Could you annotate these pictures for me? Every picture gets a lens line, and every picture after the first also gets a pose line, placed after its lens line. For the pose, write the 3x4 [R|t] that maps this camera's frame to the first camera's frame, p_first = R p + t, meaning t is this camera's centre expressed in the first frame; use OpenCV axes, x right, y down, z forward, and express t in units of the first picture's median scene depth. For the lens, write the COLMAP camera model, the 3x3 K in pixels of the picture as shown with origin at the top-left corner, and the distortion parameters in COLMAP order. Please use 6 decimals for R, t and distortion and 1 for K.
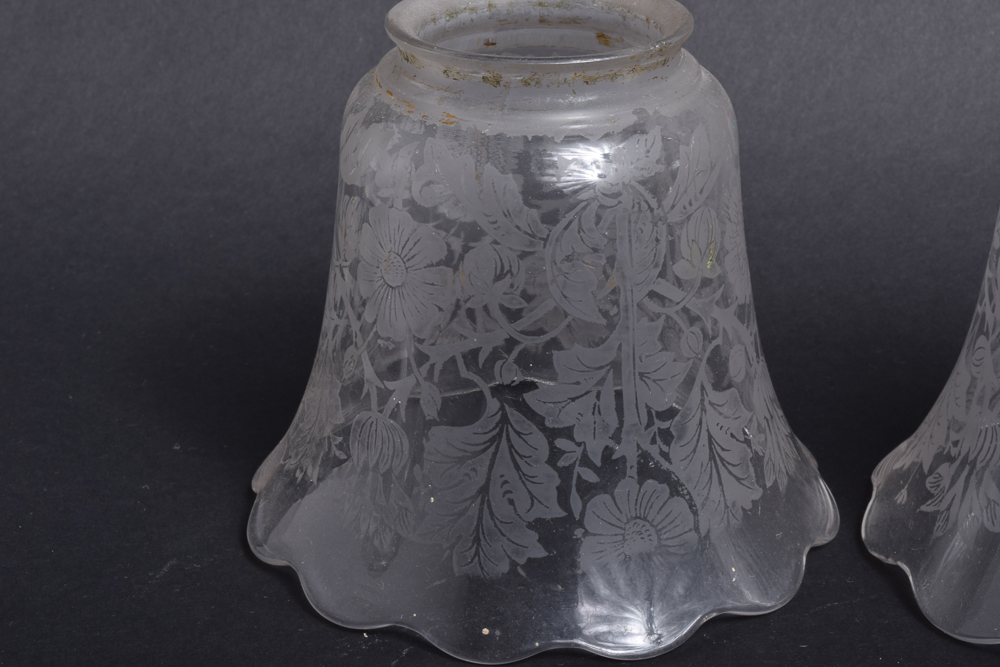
lens RADIAL K [[2158.5, 0, 499.9], [0, 2158.5, 328.1], [0, 0, 1]] dist [0.075125, 0.000000]
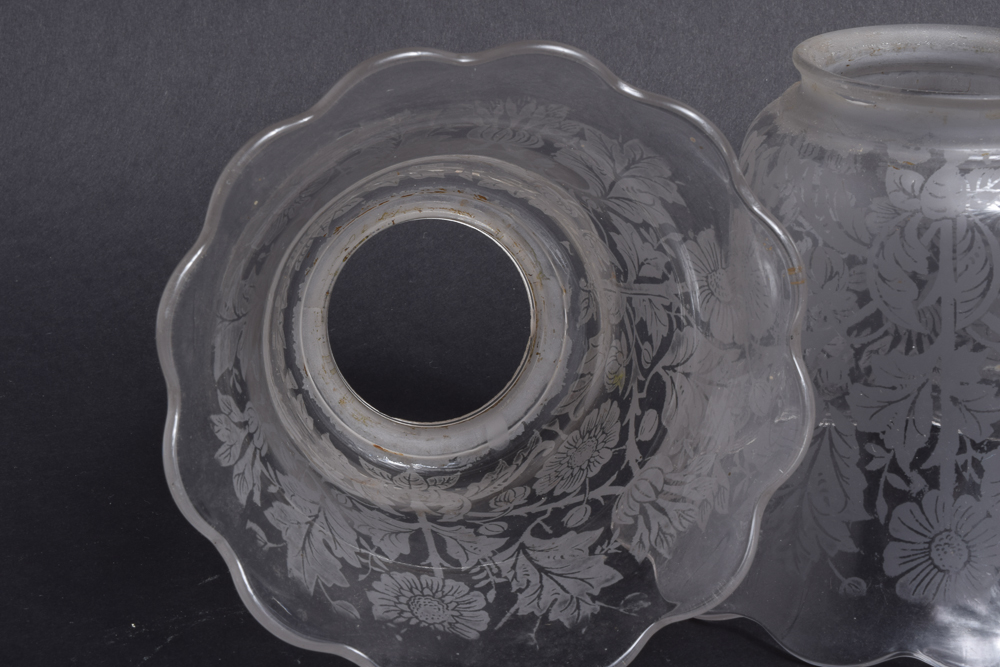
lens RADIAL K [[2257.2, 0, 496.9], [0, 2257.2, 332.9], [0, 0, 1]] dist [0.070094, 0.000000]
pose [[0.999256, -0.012227, 0.036577, 0.072364], [0.014399, 0.998112, -0.059716, 0.065730], [-0.035778, 0.060198, 0.997545, -0.106083]]
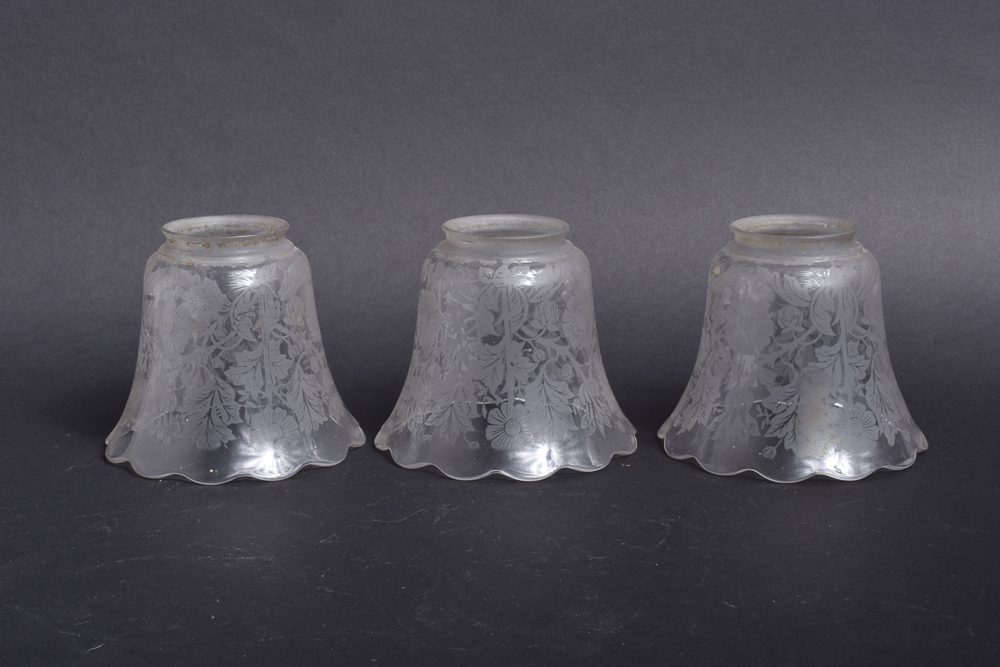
lens RADIAL K [[1888.0, 0, 498.8], [0, 1888.0, 329.2], [0, 0, 1]] dist [0.069035, 0.000000]
pose [[0.989827, -0.035366, 0.137810, 0.023960], [0.060743, 0.980944, -0.184552, 0.370400], [-0.128657, 0.191046, 0.973113, -1.057916]]
